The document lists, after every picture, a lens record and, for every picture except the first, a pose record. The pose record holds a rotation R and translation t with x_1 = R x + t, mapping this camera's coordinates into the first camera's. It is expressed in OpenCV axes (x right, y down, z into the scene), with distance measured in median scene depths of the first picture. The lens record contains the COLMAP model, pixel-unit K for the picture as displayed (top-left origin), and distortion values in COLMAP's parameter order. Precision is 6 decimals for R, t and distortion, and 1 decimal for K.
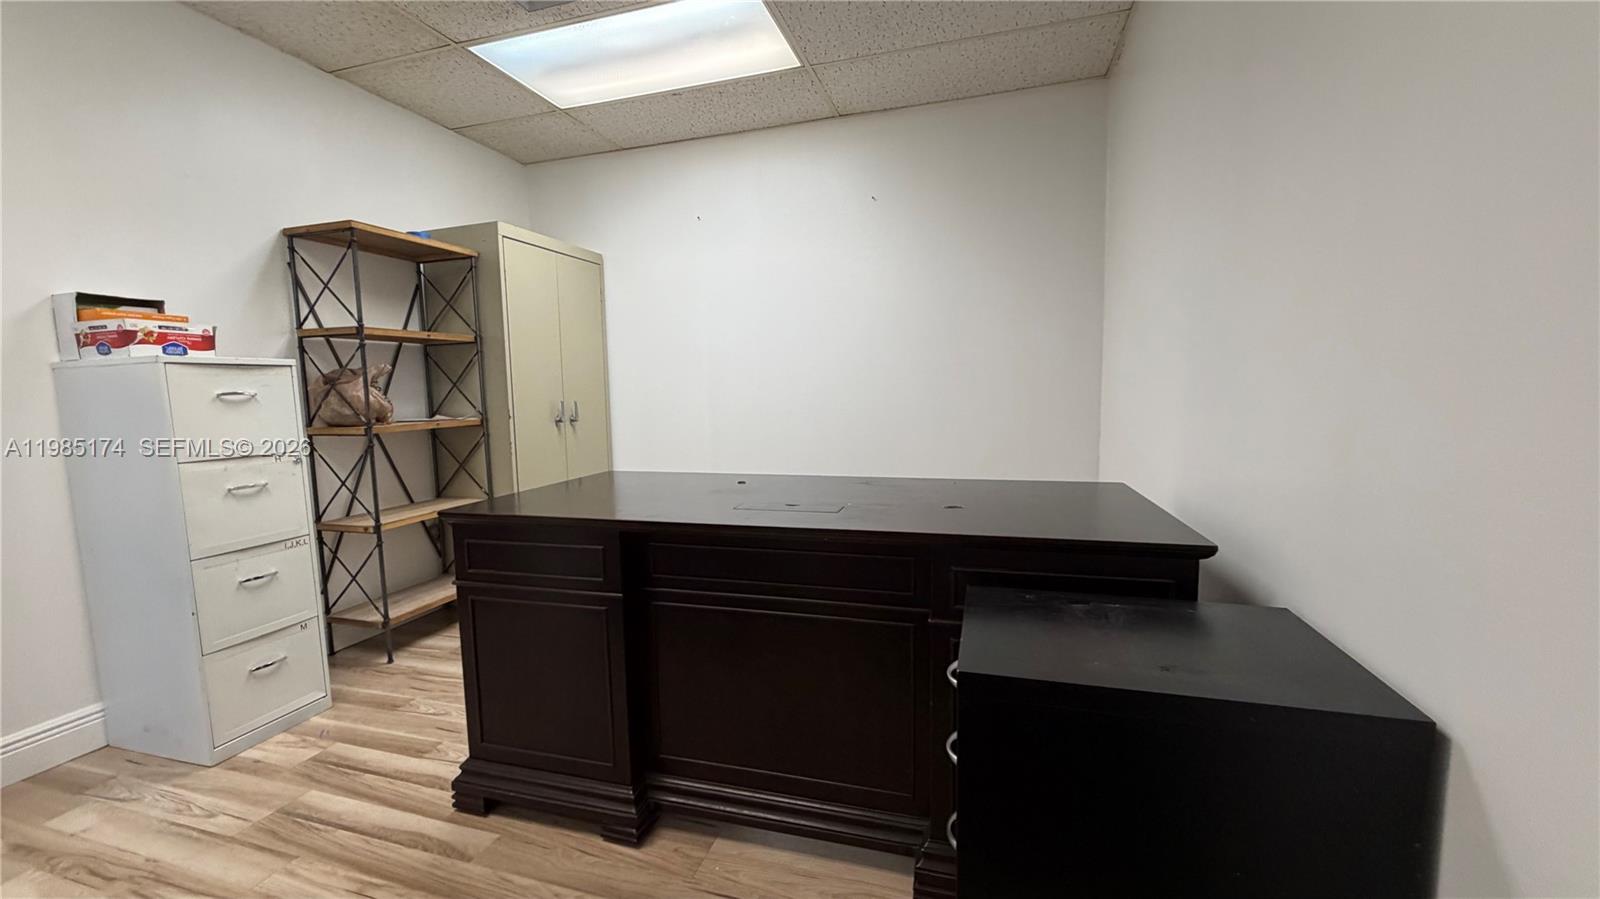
lens RADIAL K [[636.1, 0, 798.4], [0, 636.1, 446.5], [0, 0, 1]] dist [0.000837, -0.000506]
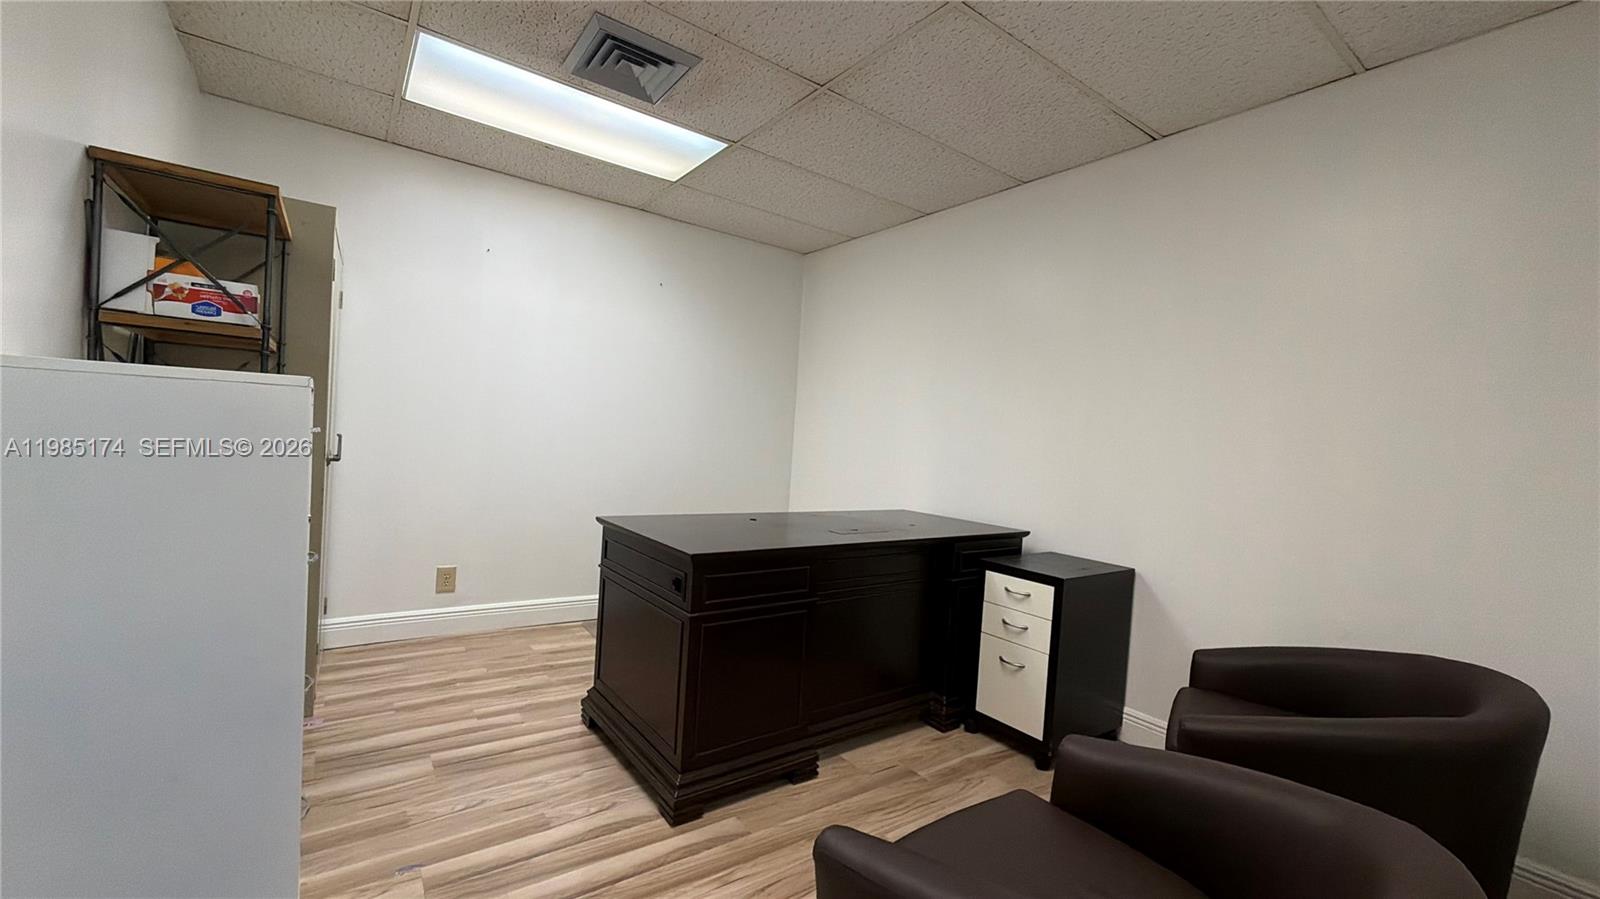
lens RADIAL K [[636.1, 0, 792.7], [0, 636.1, 446.8], [0, 0, 1]] dist [0.000837, -0.000506]
pose [[0.602571, 0.043981, 0.796853, -1.071748], [-0.001254, 0.998531, -0.054164, -0.023669], [-0.798065, 0.031638, 0.601741, 0.118223]]
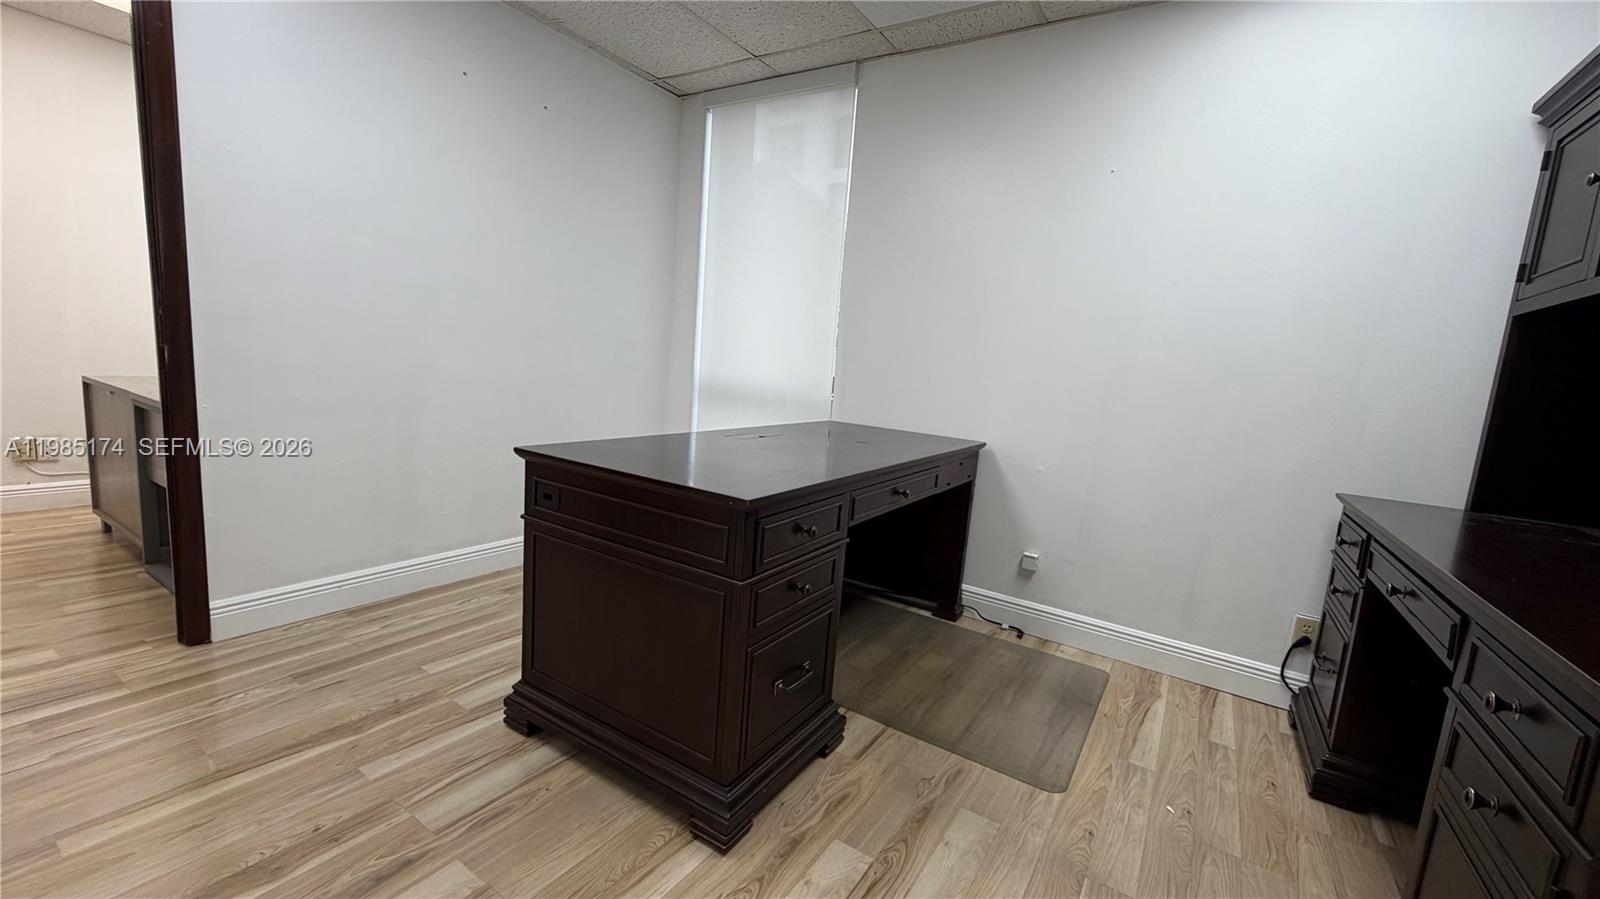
lens RADIAL K [[636.1, 0, 800.7], [0, 636.1, 450.8], [0, 0, 1]] dist [0.000837, -0.000506]
pose [[0.275916, -0.099088, 0.956061, -1.017001], [0.003181, 0.994761, 0.102181, -0.034307], [-0.961176, -0.025152, 0.274786, 0.555500]]
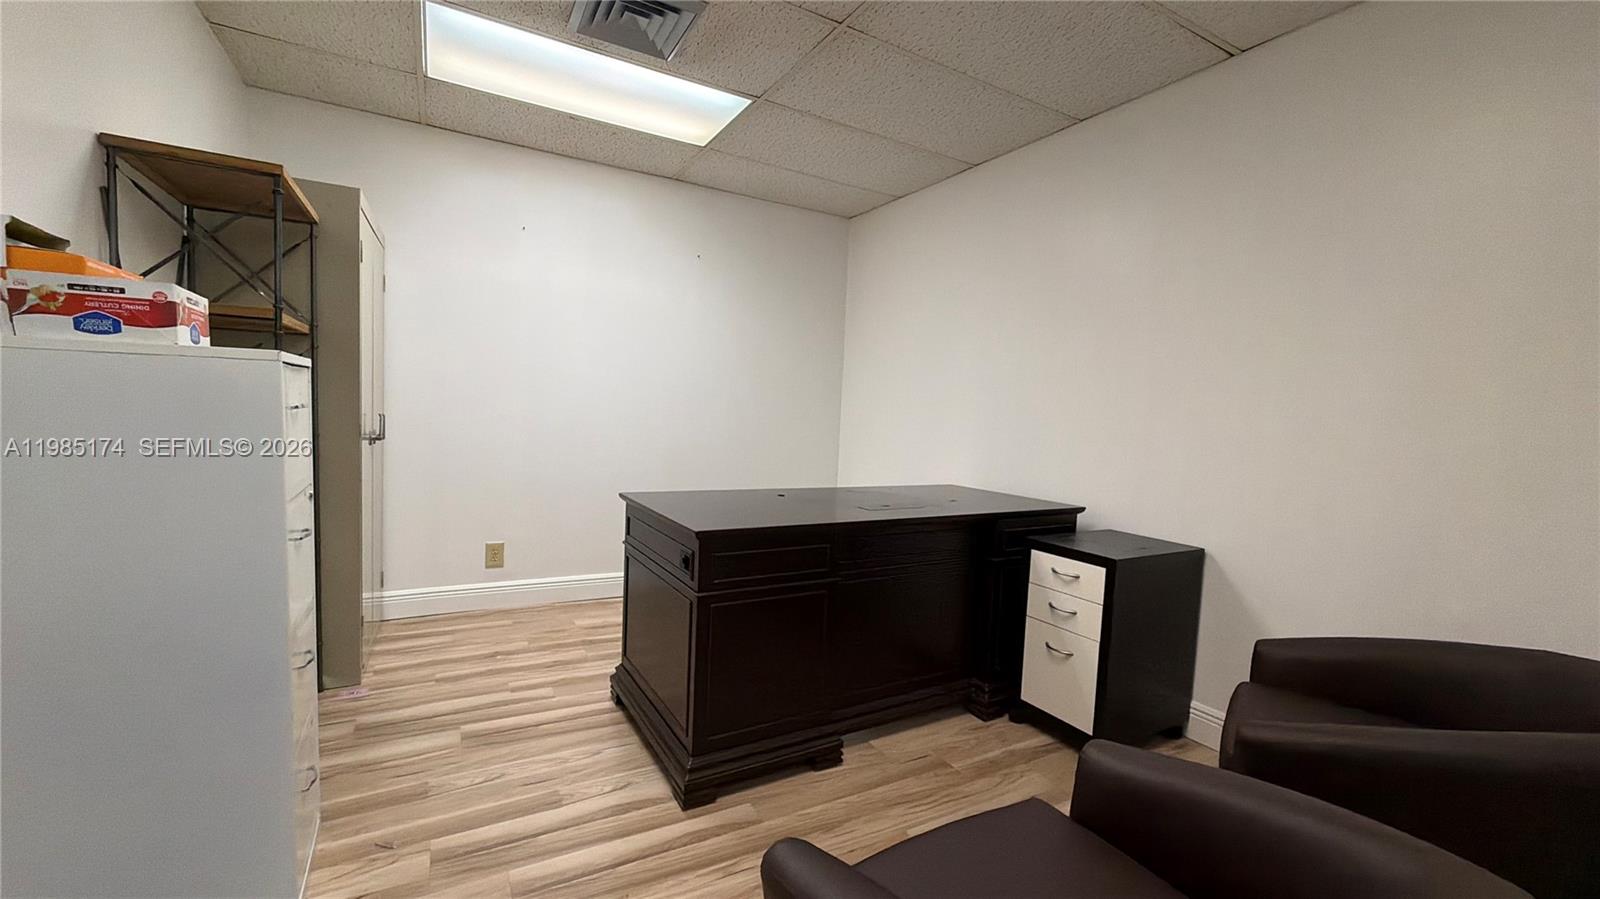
lens RADIAL K [[636.1, 0, 792.6], [0, 636.1, 447.1], [0, 0, 1]] dist [0.000837, -0.000506]
pose [[0.689092, 0.006836, 0.724642, -0.967896], [0.008985, 0.999798, -0.017975, -0.017570], [-0.724619, 0.018897, 0.688891, 0.093116]]
